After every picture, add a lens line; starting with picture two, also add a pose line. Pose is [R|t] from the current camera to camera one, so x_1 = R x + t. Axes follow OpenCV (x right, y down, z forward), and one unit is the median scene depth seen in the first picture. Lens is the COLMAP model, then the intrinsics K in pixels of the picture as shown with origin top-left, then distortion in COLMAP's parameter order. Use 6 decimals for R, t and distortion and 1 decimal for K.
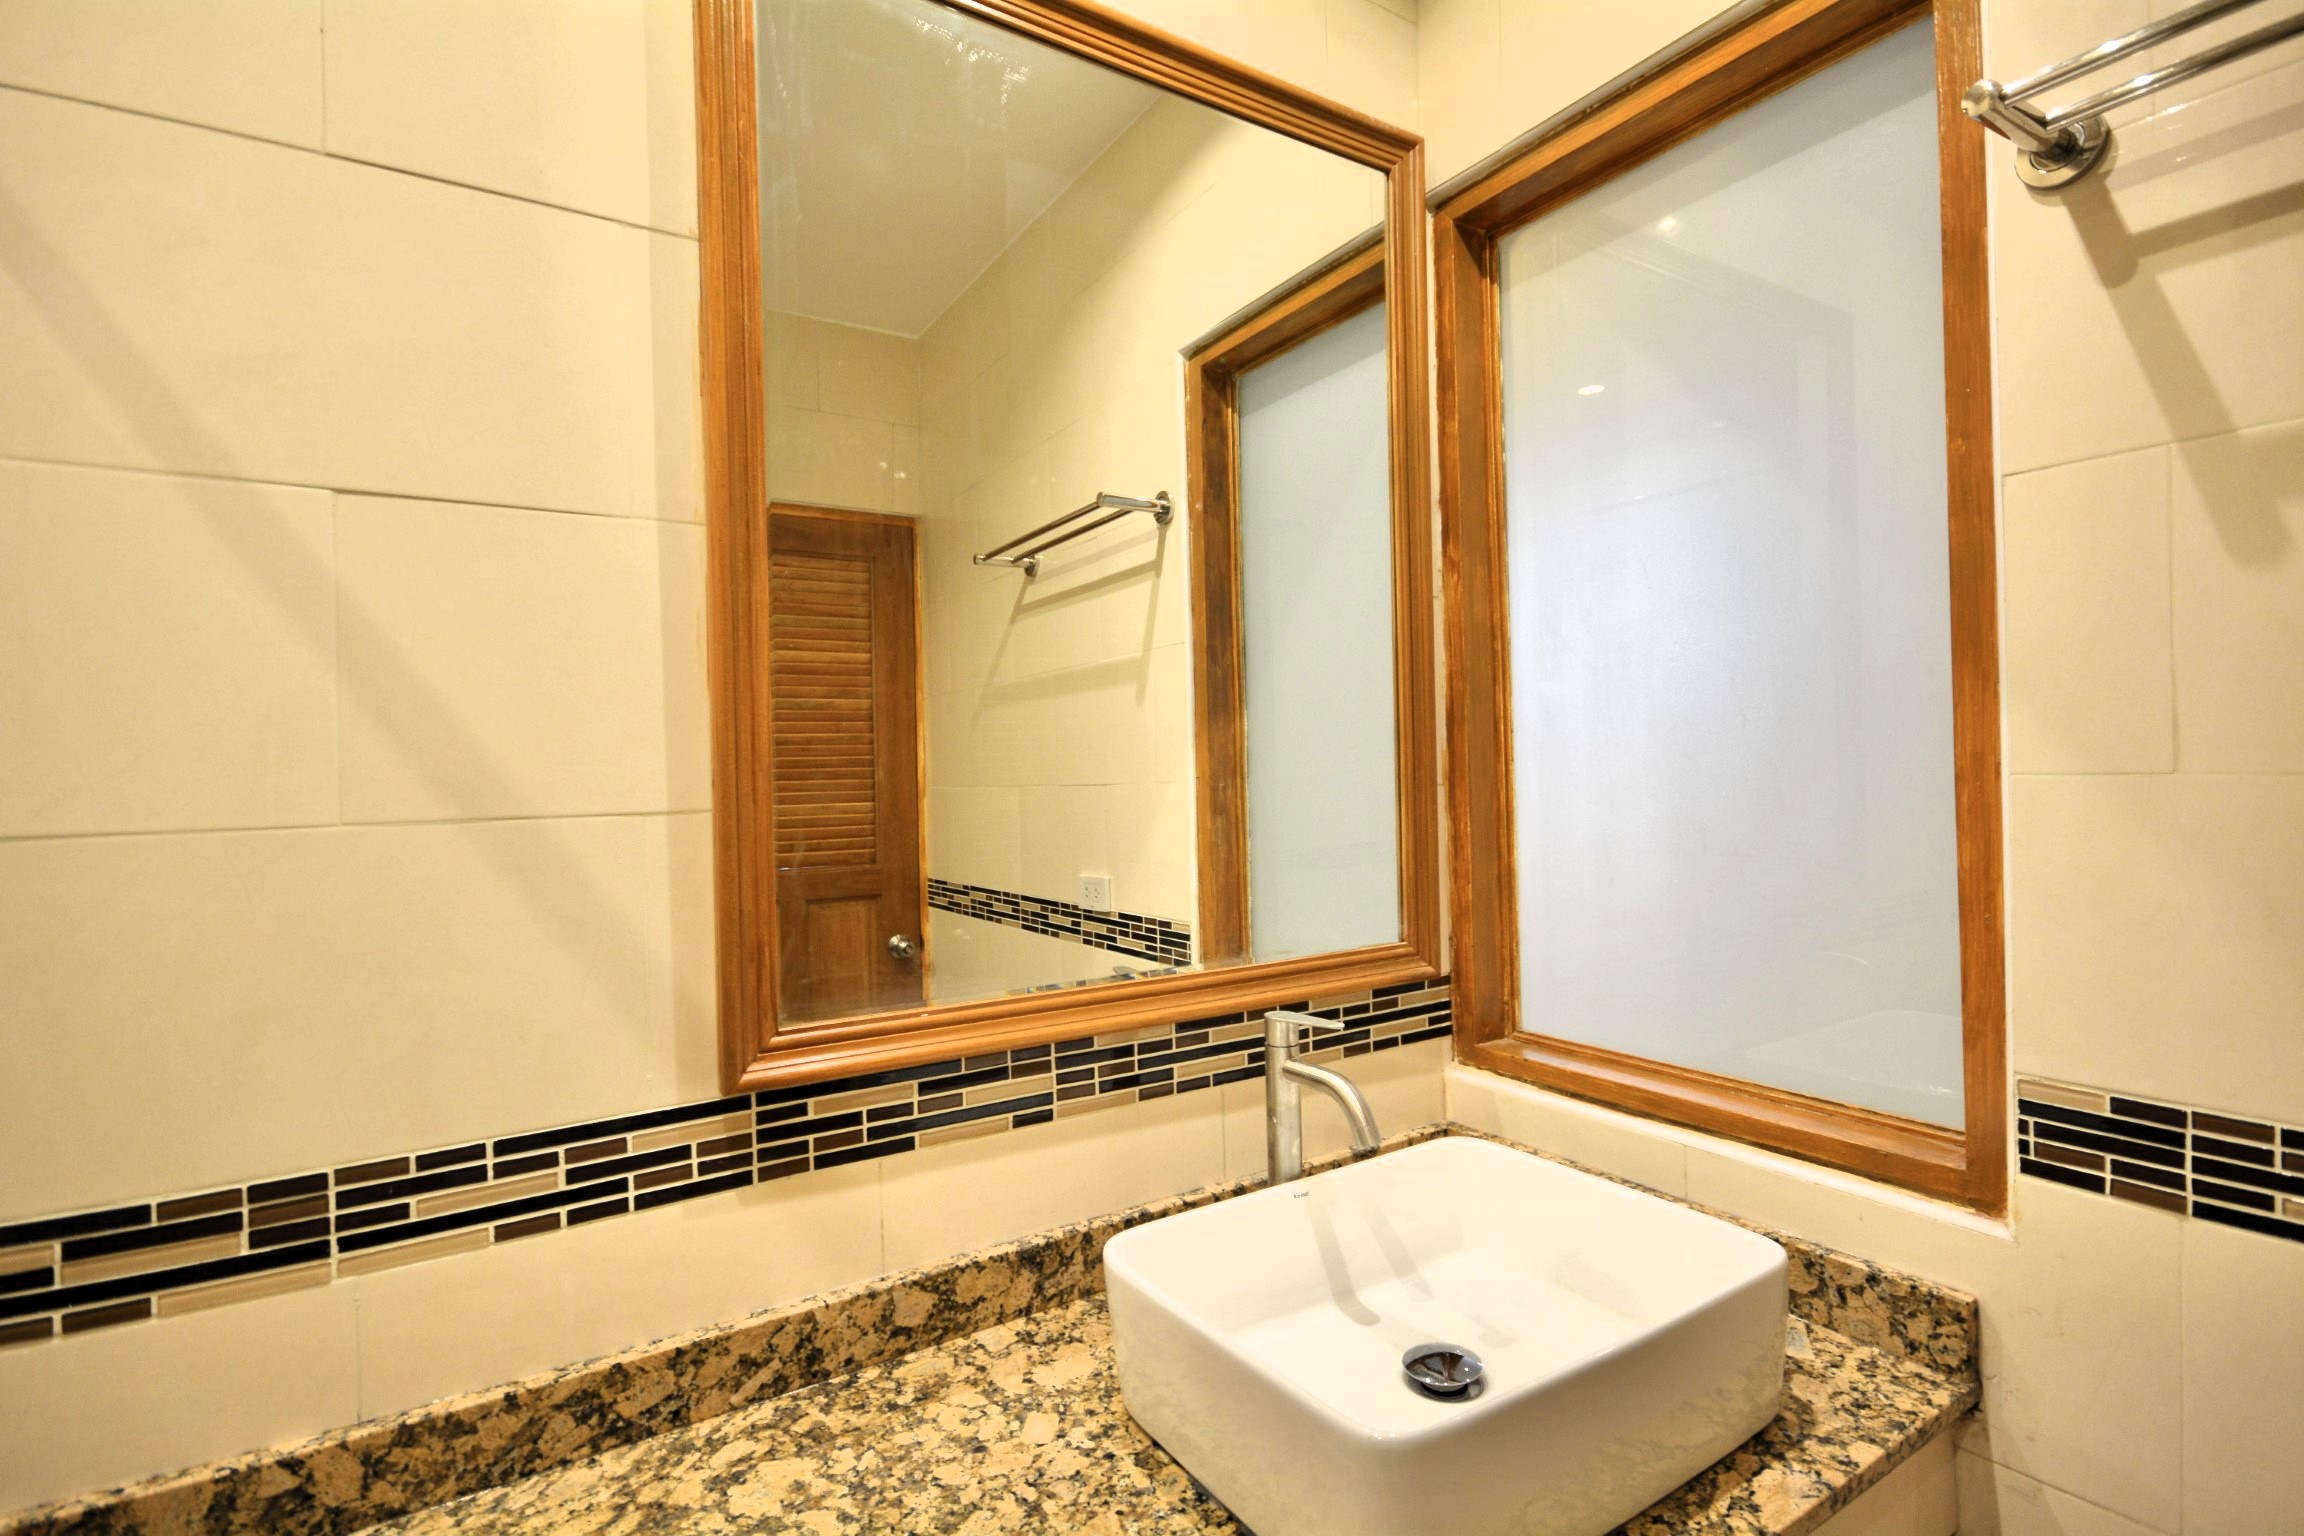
lens RADIAL K [[1085.5, 0, 1149.8], [0, 1085.5, 773.5], [0, 0, 1]] dist [0.030576, -0.018962]
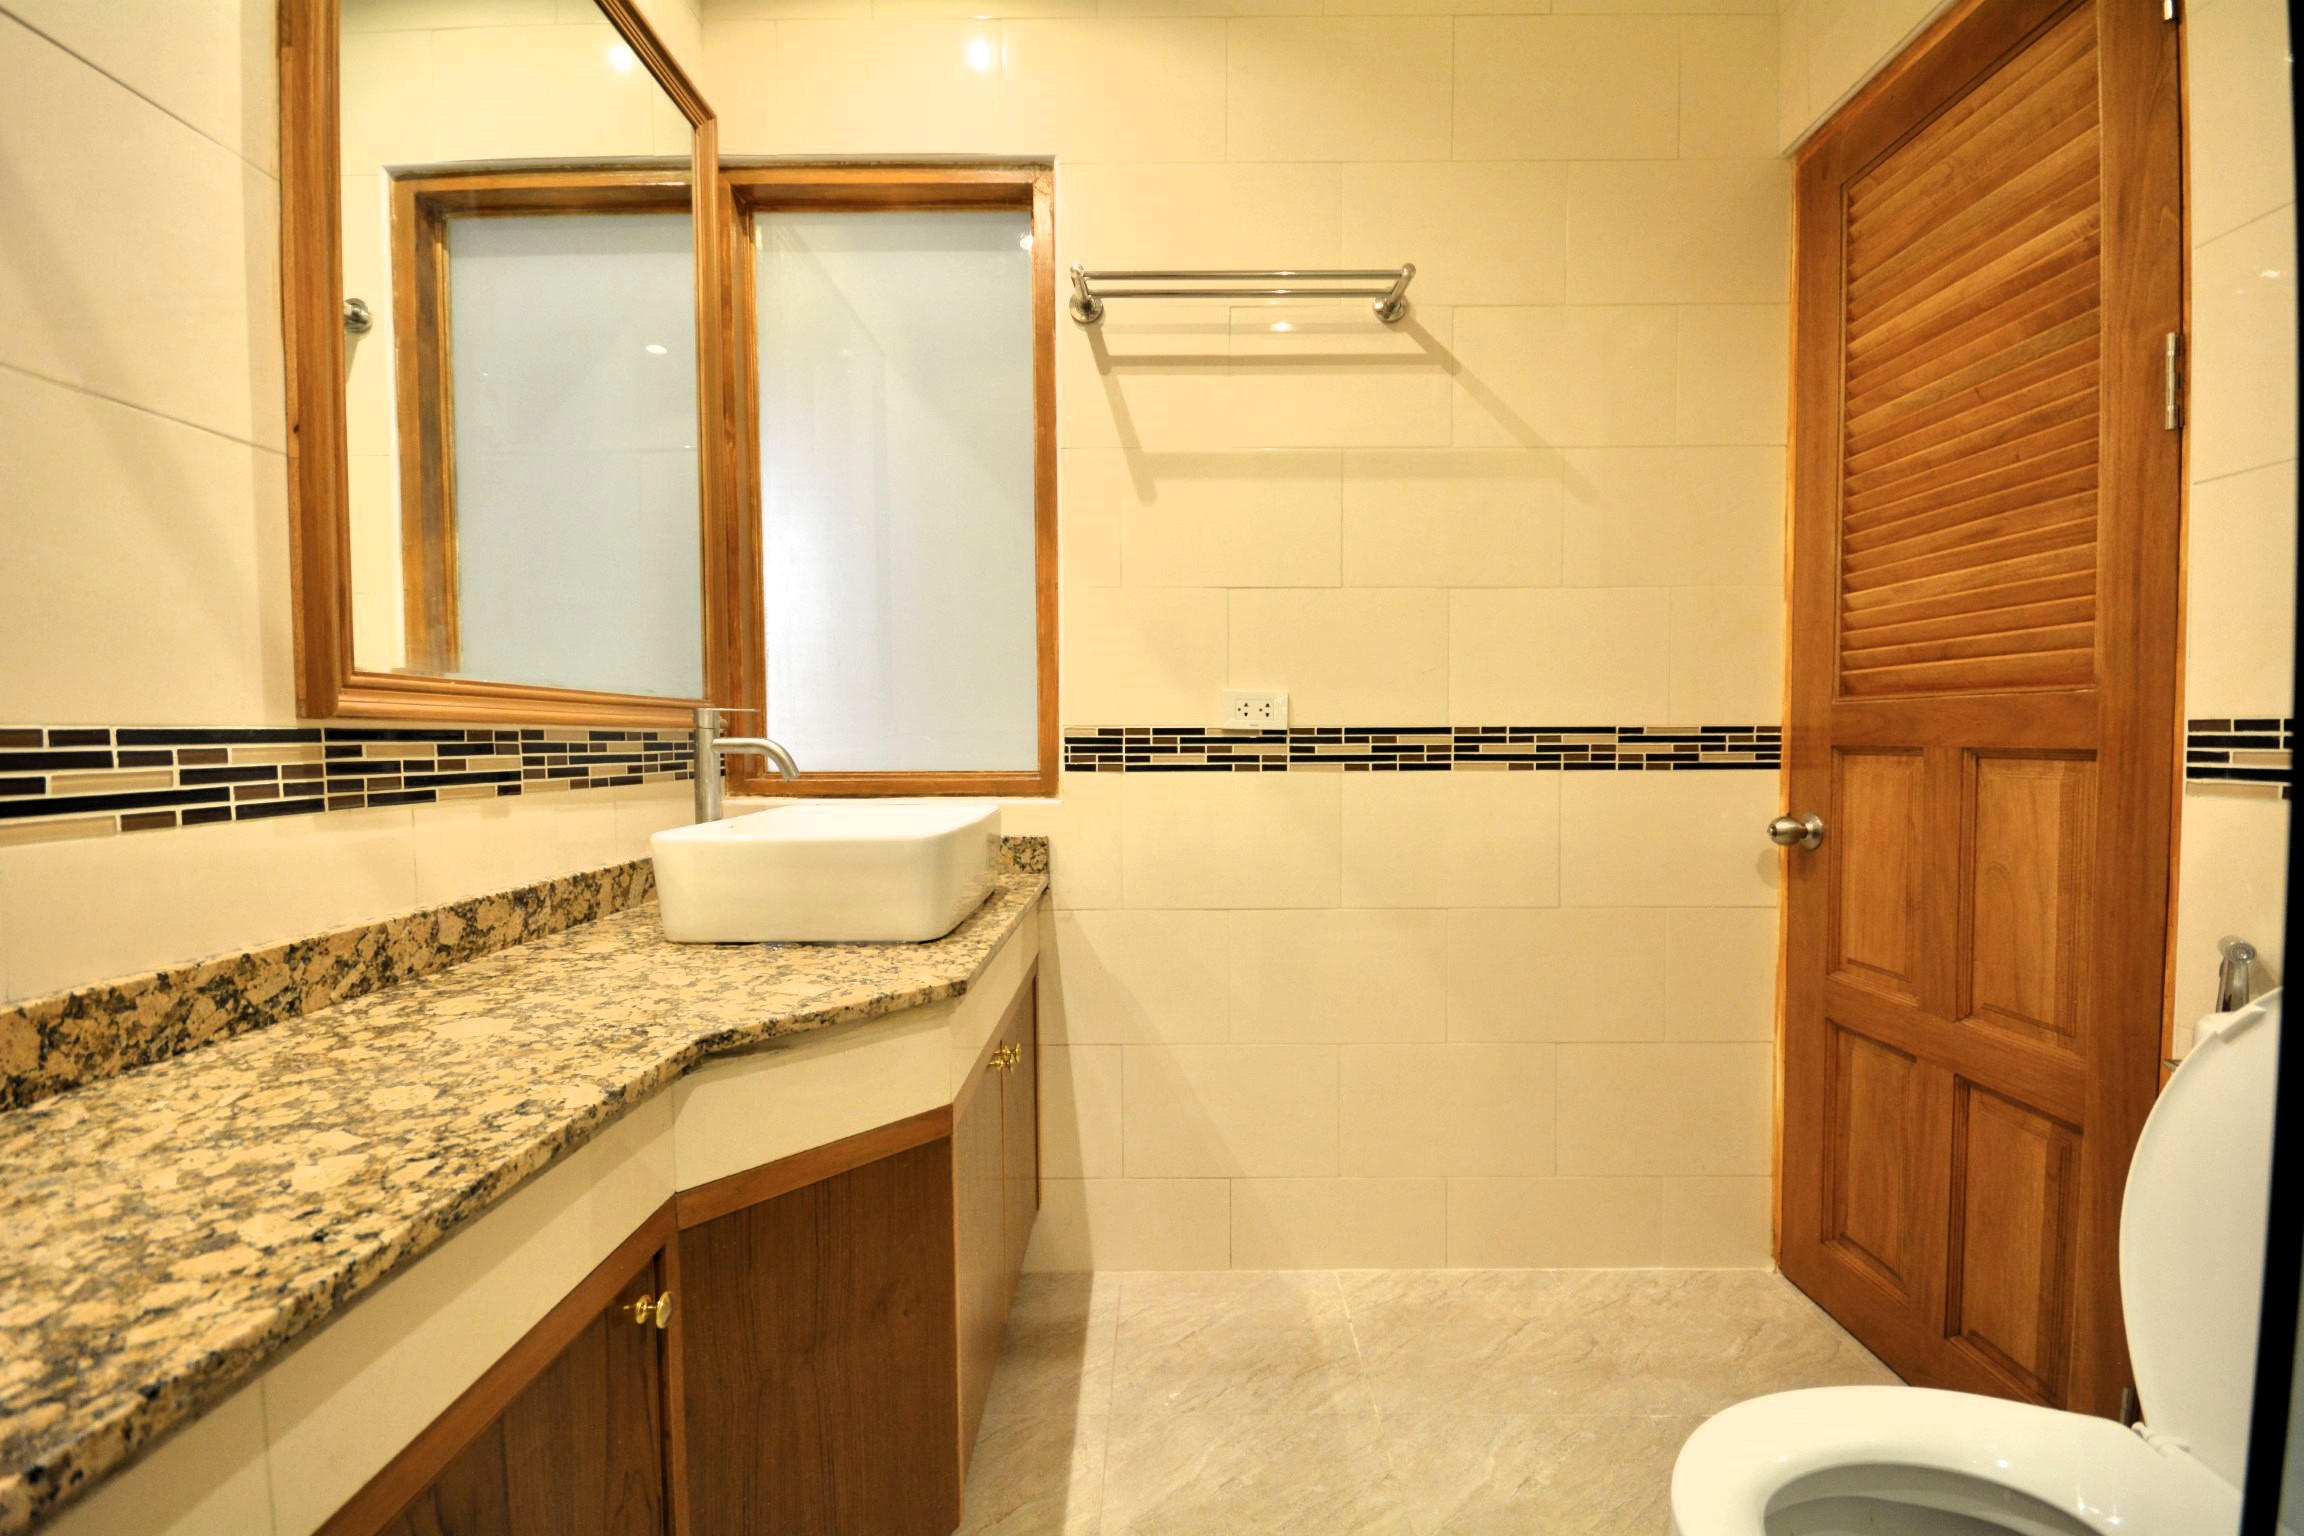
lens RADIAL K [[1006.5, 0, 1152.0], [0, 1006.5, 768.0], [0, 0, 1]] dist [0.000780, -0.013096]
pose [[0.547454, -0.005902, 0.836815, -0.793851], [-0.009544, 0.999866, 0.013296, 0.333653], [-0.836781, -0.015265, 0.547324, -0.238551]]
